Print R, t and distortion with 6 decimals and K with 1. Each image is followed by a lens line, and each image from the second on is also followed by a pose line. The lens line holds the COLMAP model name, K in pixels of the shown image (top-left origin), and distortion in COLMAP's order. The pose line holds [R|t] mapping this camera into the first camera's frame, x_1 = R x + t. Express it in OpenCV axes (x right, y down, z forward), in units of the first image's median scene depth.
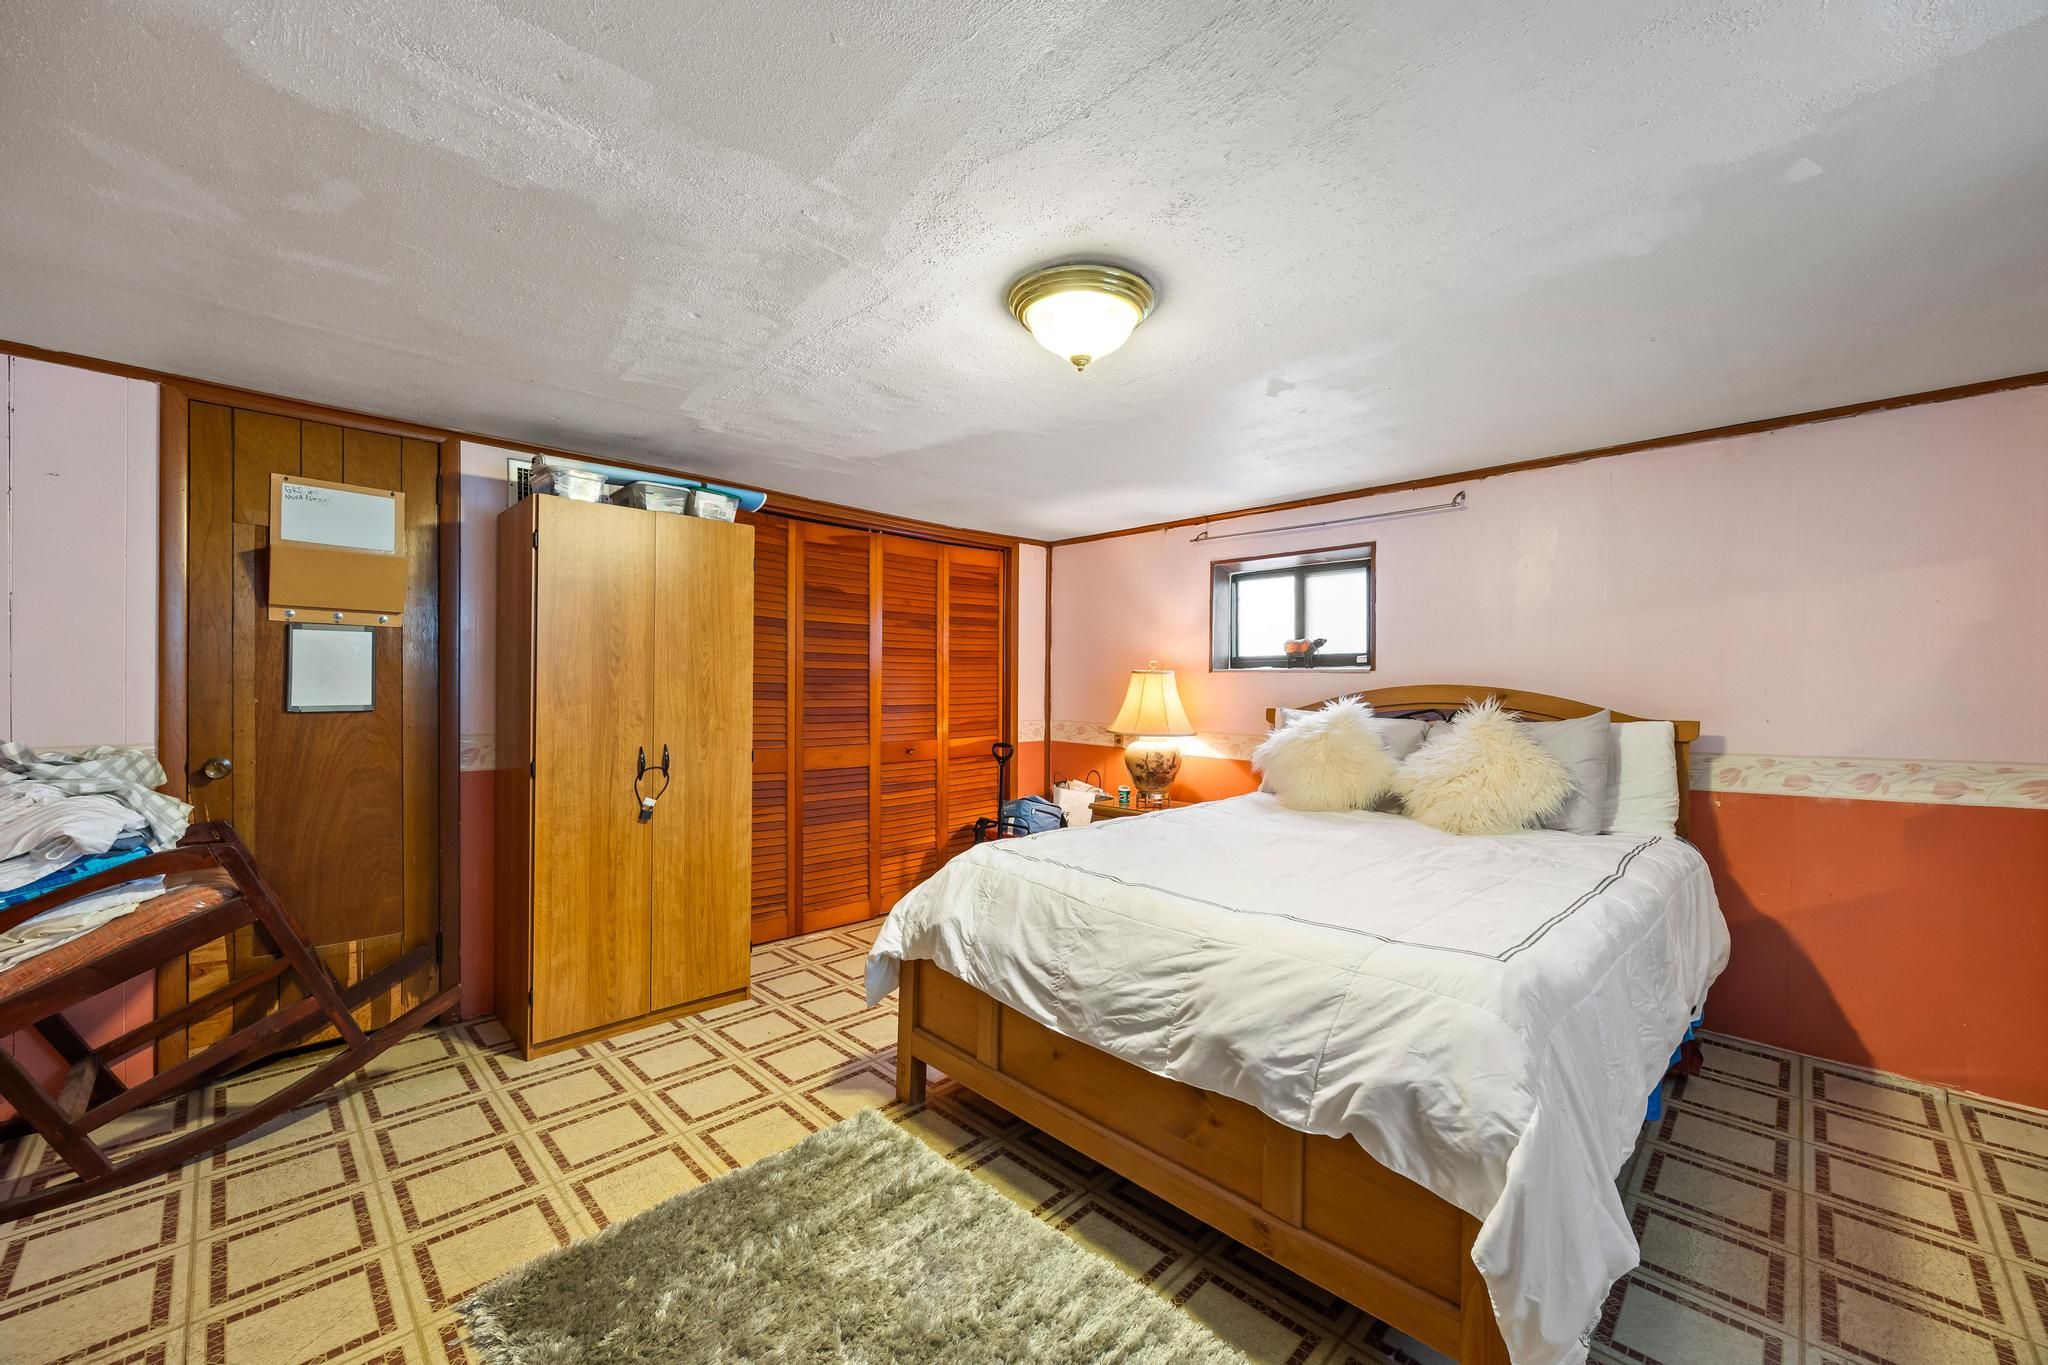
lens RADIAL K [[785.7, 0, 1011.2], [0, 785.7, 687.2], [0, 0, 1]] dist [-0.004370, -0.000211]
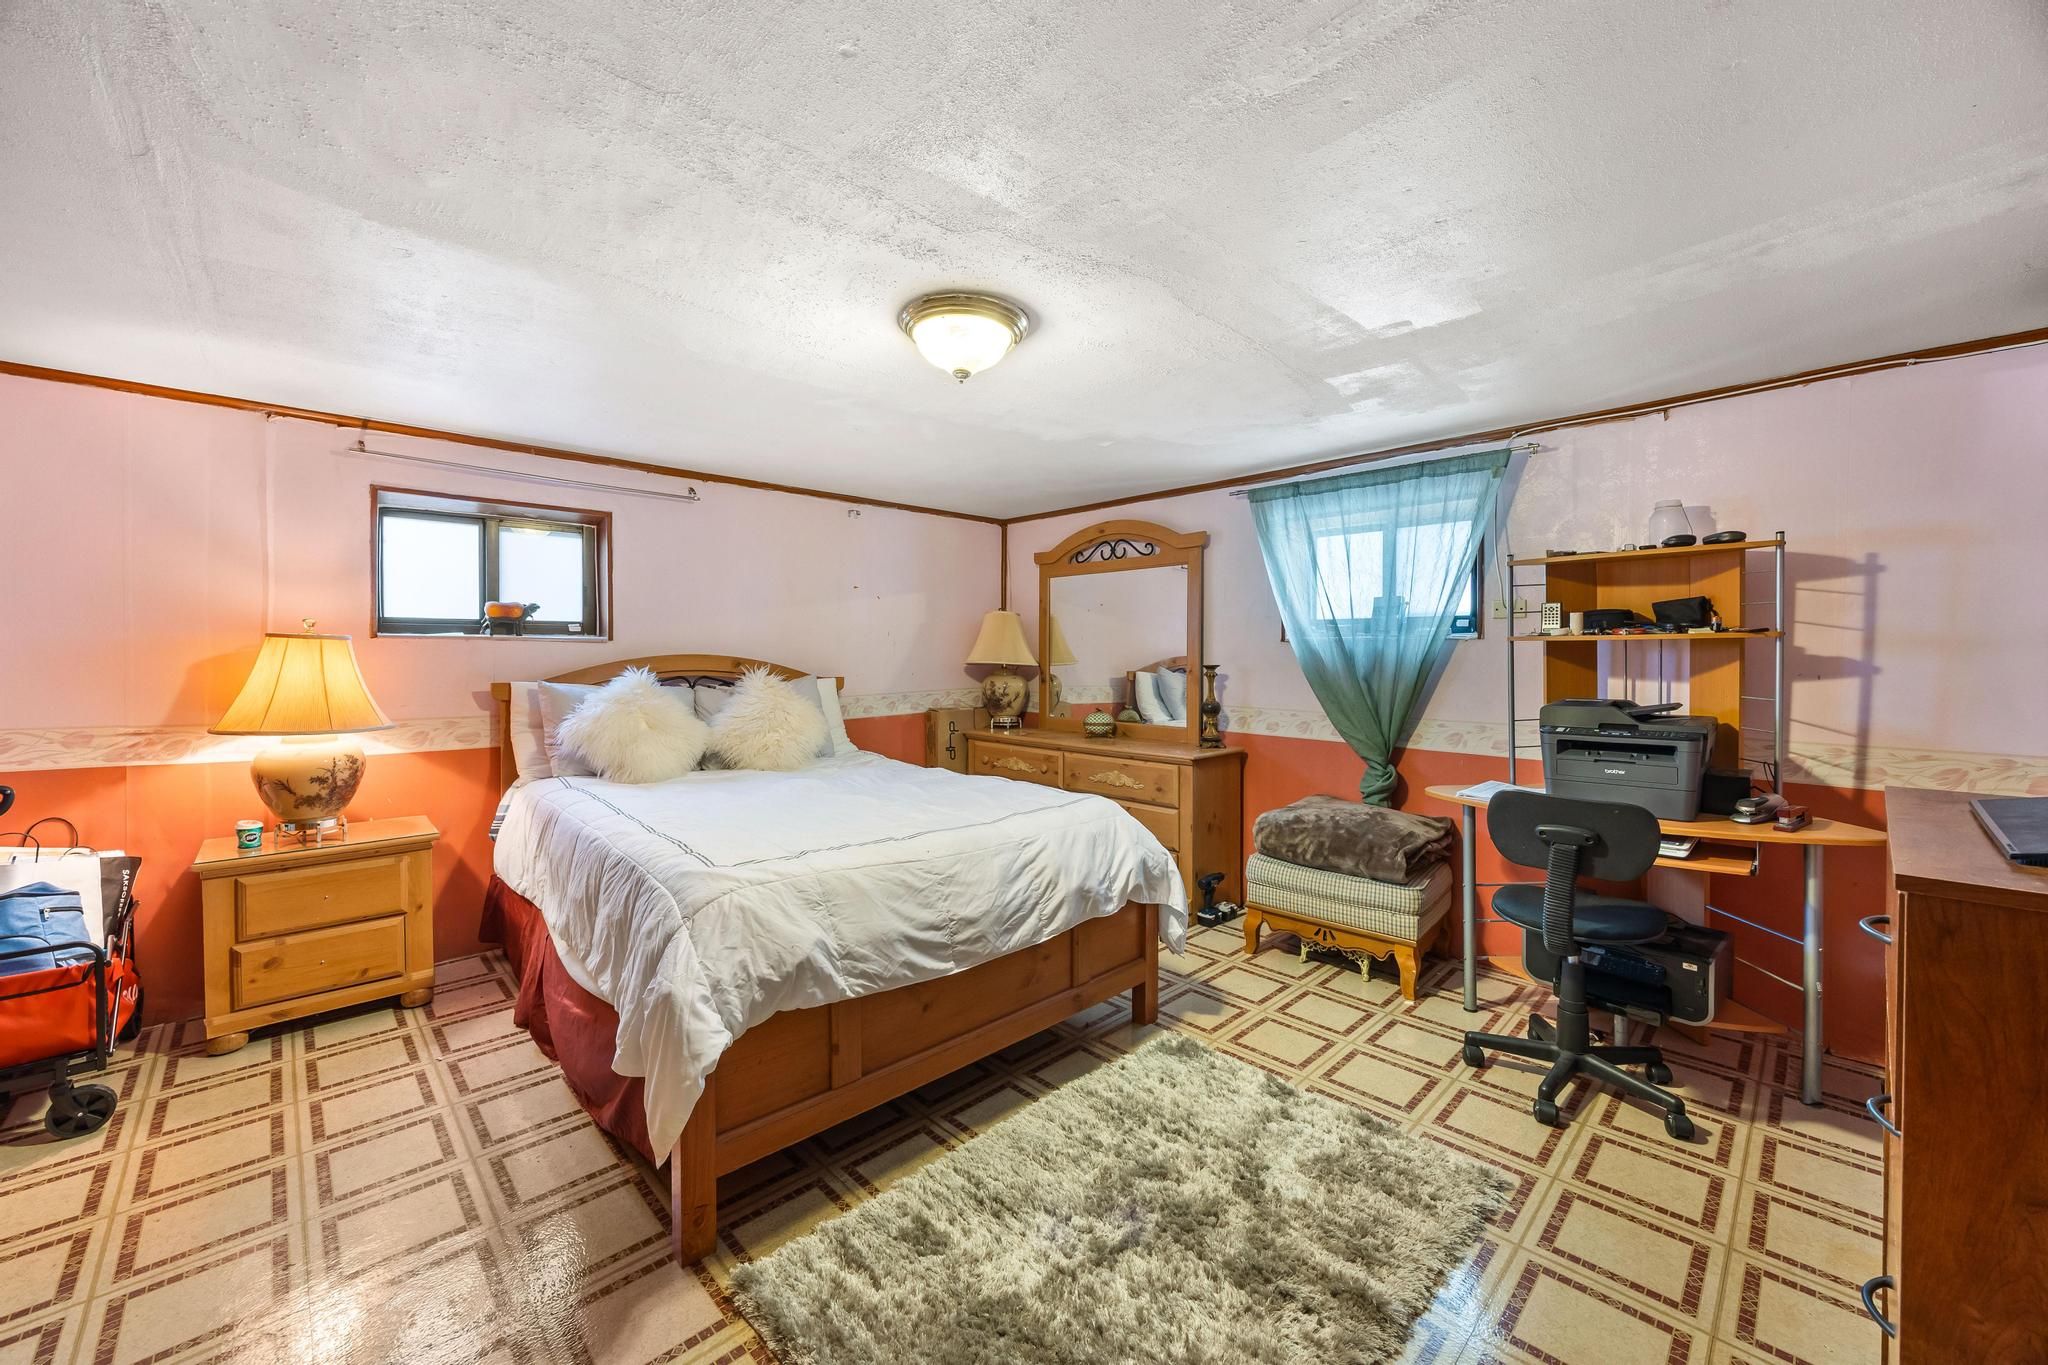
lens RADIAL K [[785.7, 0, 1015.4], [0, 785.7, 662.3], [0, 0, 1]] dist [-0.004370, -0.000211]
pose [[0.020163, -0.017468, 0.999644, -0.929369], [0.000300, 0.999847, 0.017465, -0.017845], [-0.999797, -0.000052, 0.020165, 0.796646]]
